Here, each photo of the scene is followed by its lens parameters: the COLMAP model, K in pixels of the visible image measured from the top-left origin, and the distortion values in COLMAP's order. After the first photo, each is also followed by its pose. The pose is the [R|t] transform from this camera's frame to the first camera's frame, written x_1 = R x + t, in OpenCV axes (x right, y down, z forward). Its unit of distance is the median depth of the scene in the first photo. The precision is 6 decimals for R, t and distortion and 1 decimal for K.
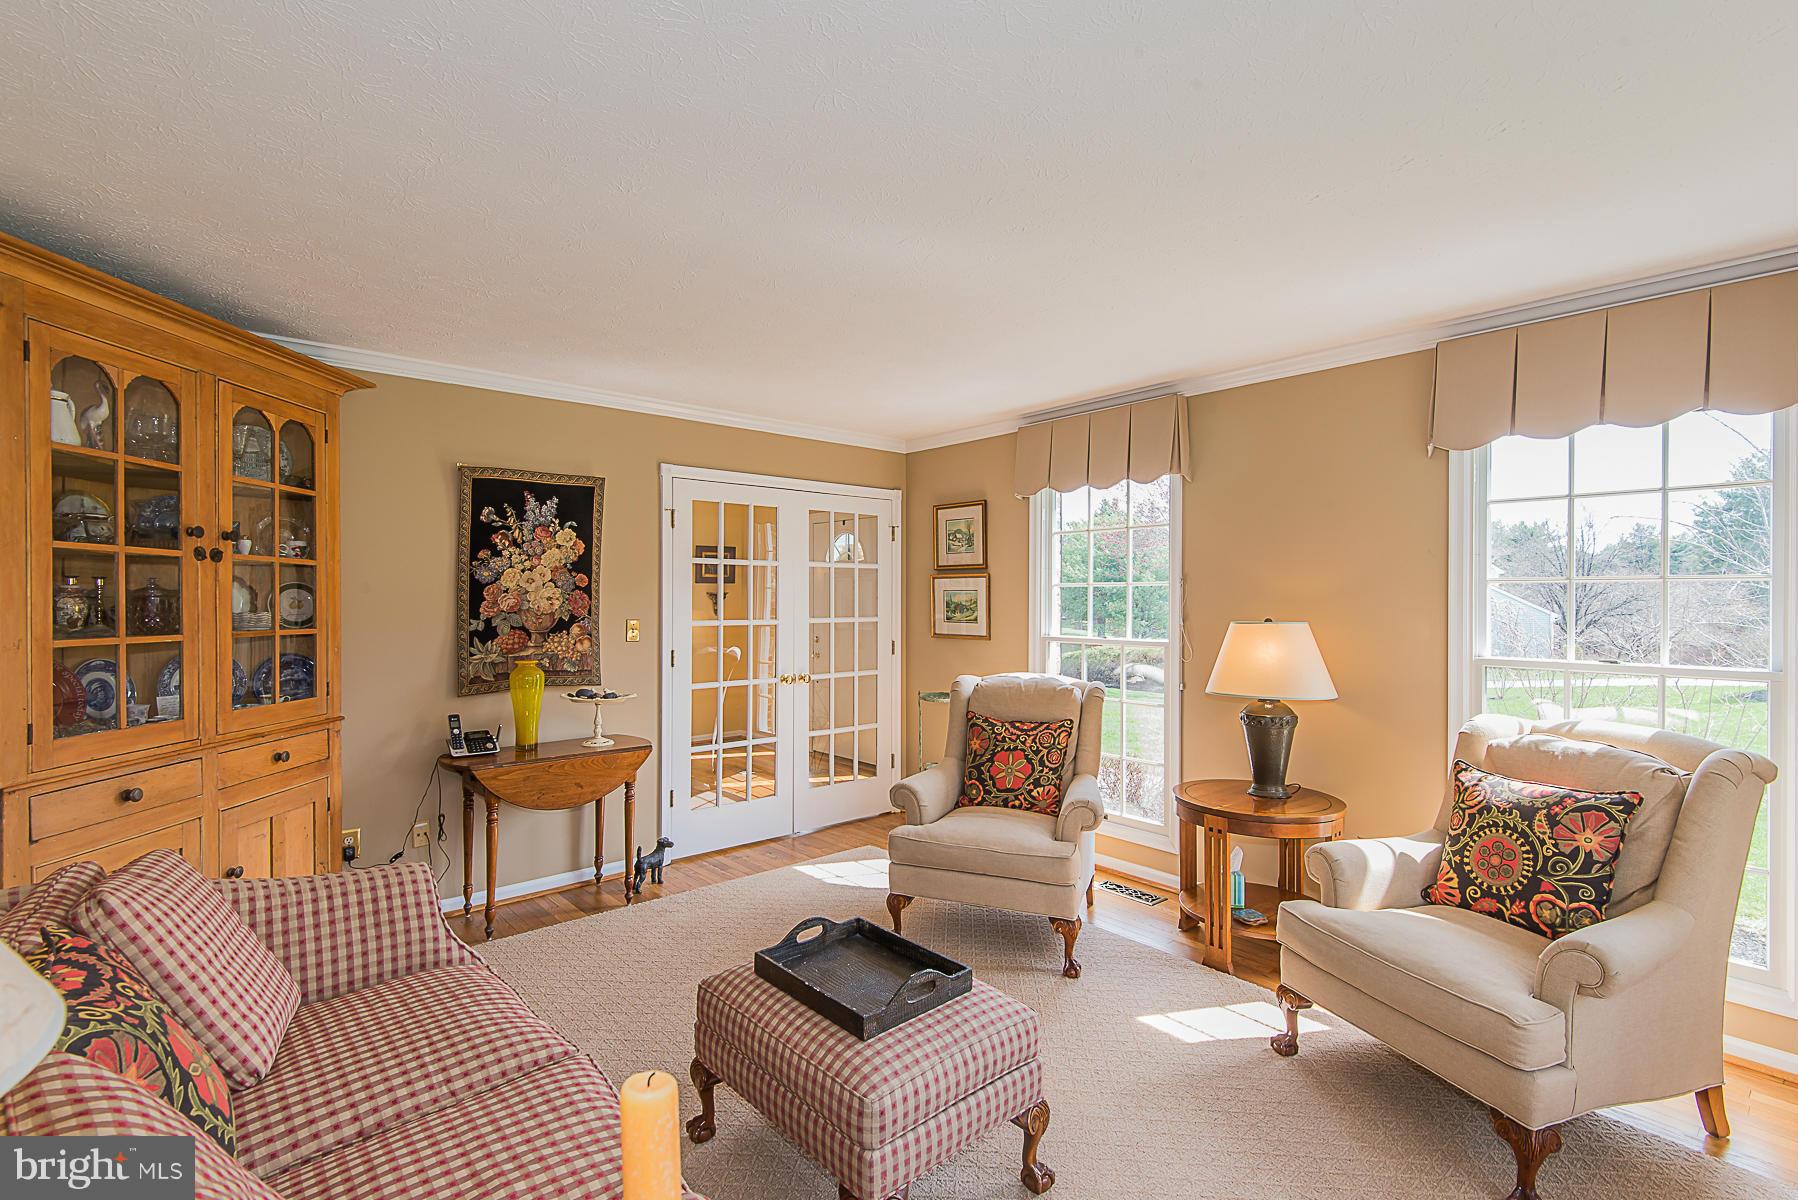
lens RADIAL K [[830.4, 0, 899.0], [0, 830.4, 600.0], [0, 0, 1]] dist [0.027640, -0.000043]
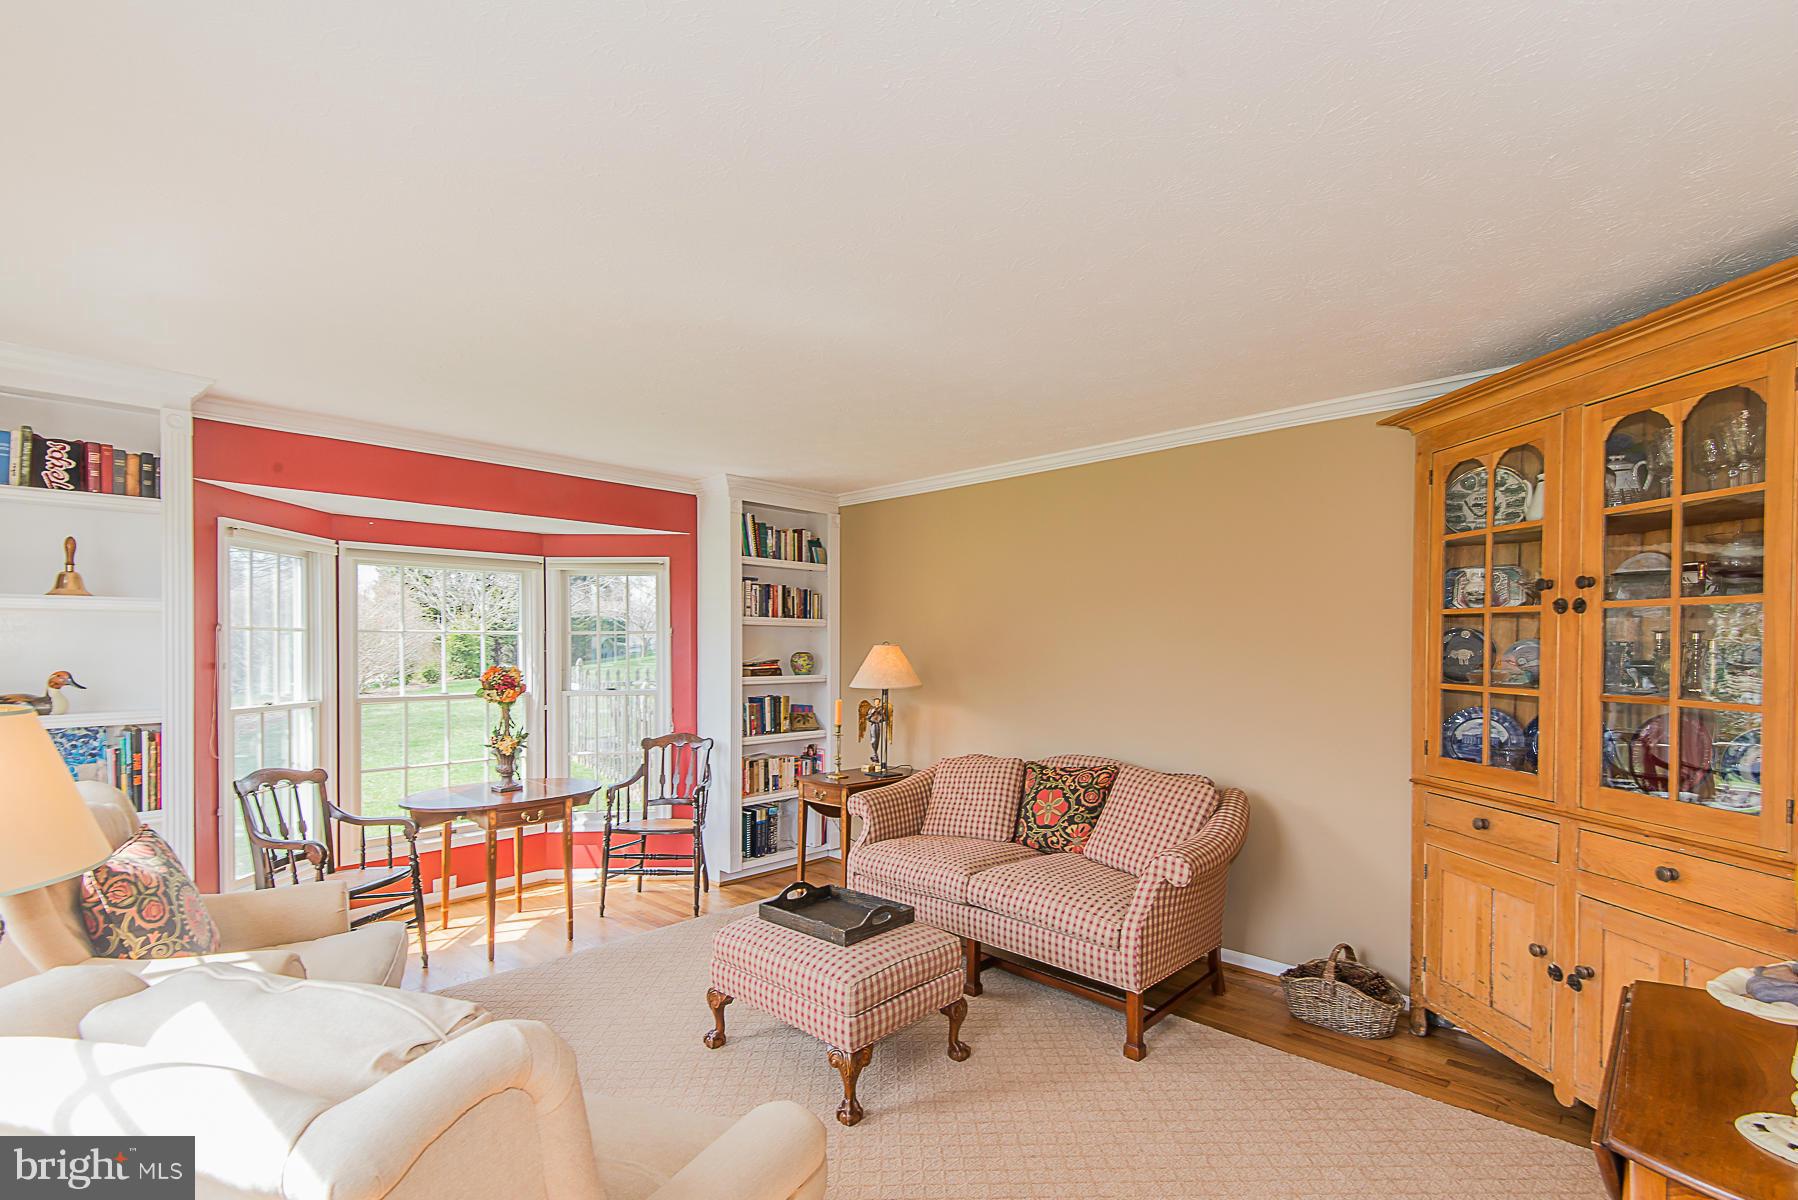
lens RADIAL K [[839.7, 0, 904.8], [0, 839.7, 652.8], [0, 0, 1]] dist [0.003010, 0.000270]
pose [[-0.994979, -0.001344, -0.100077, -0.009401], [-0.002644, 0.999914, 0.012854, -0.009106], [0.100051, 0.013054, -0.994897, 1.284664]]
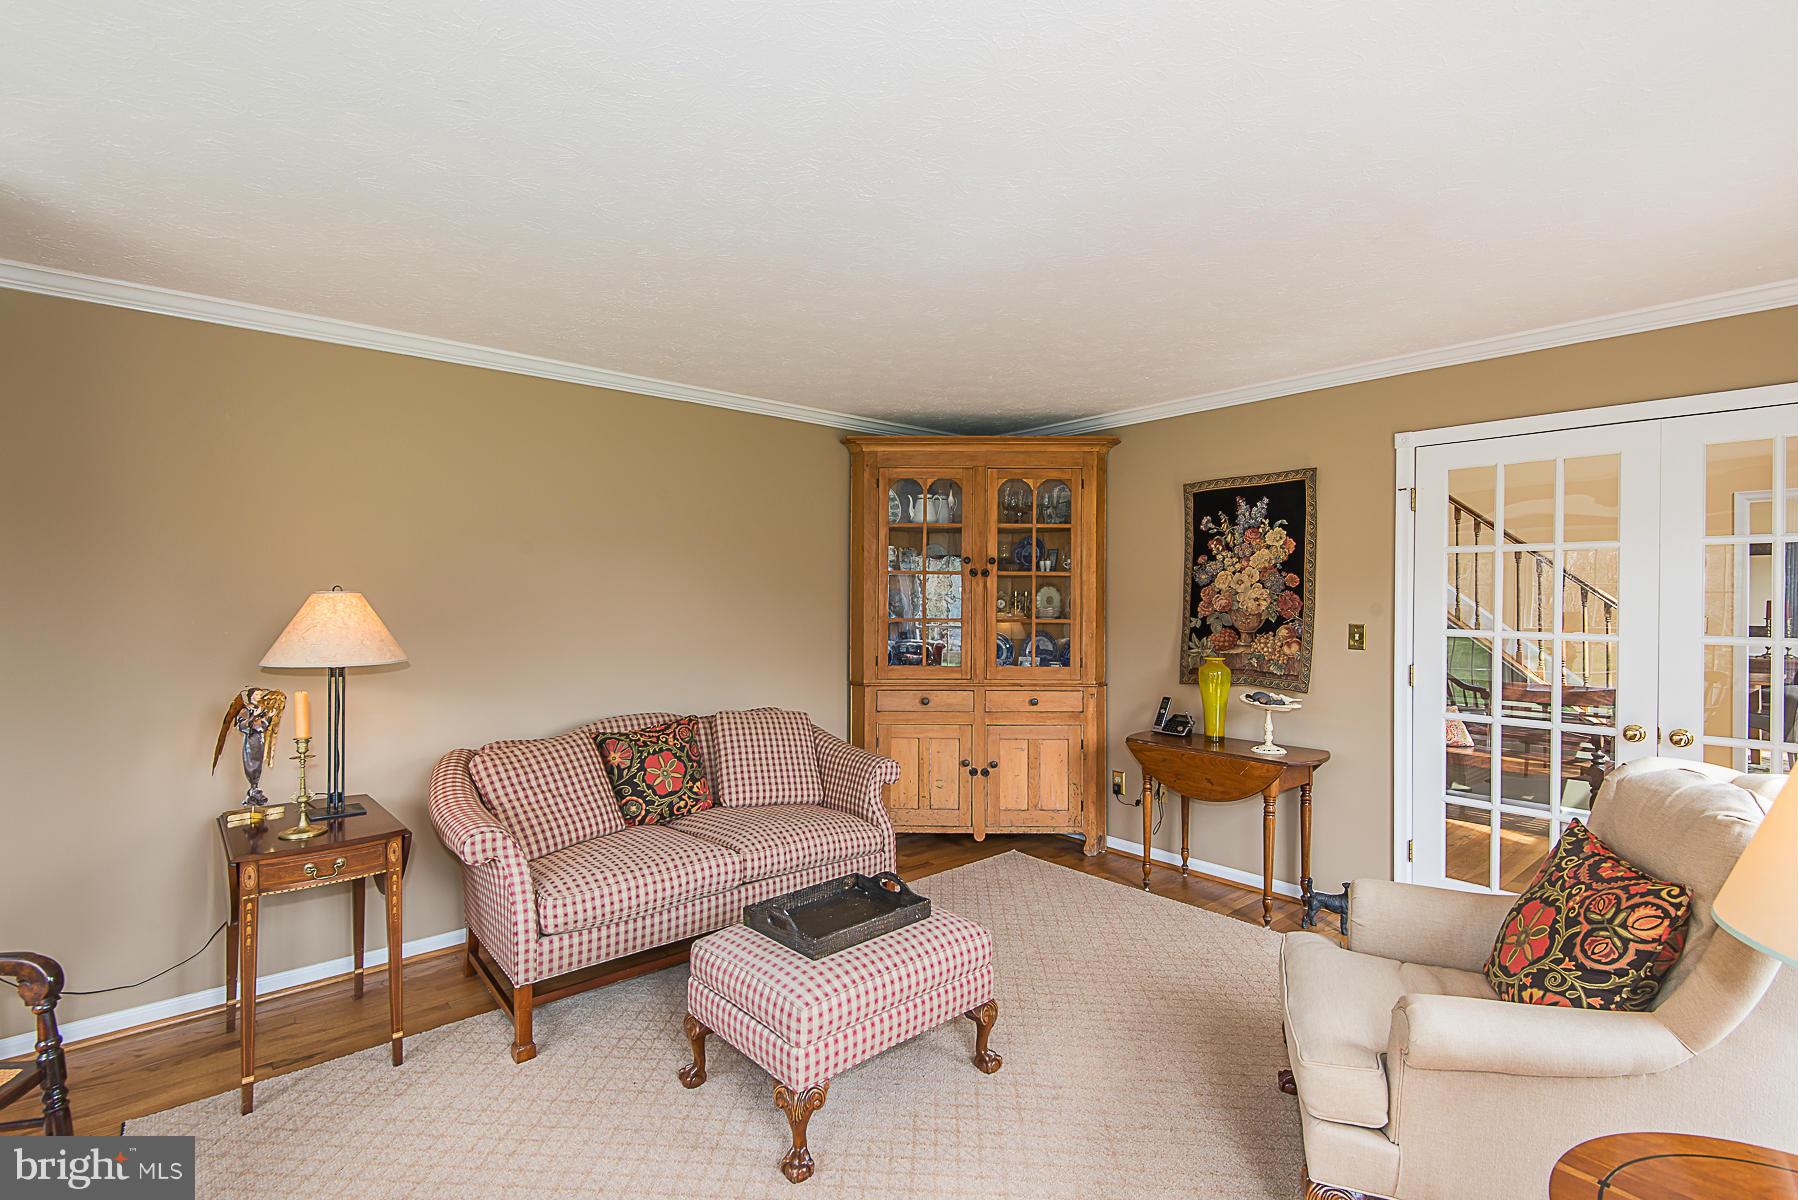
lens RADIAL K [[830.4, 0, 899.0], [0, 830.4, 600.0], [0, 0, 1]] dist [0.027640, -0.000043]
pose [[0.023489, 0.002177, -0.999722, 0.597514], [-0.004768, 0.999986, 0.002065, -0.000964], [0.999713, 0.004718, 0.023499, 0.560997]]
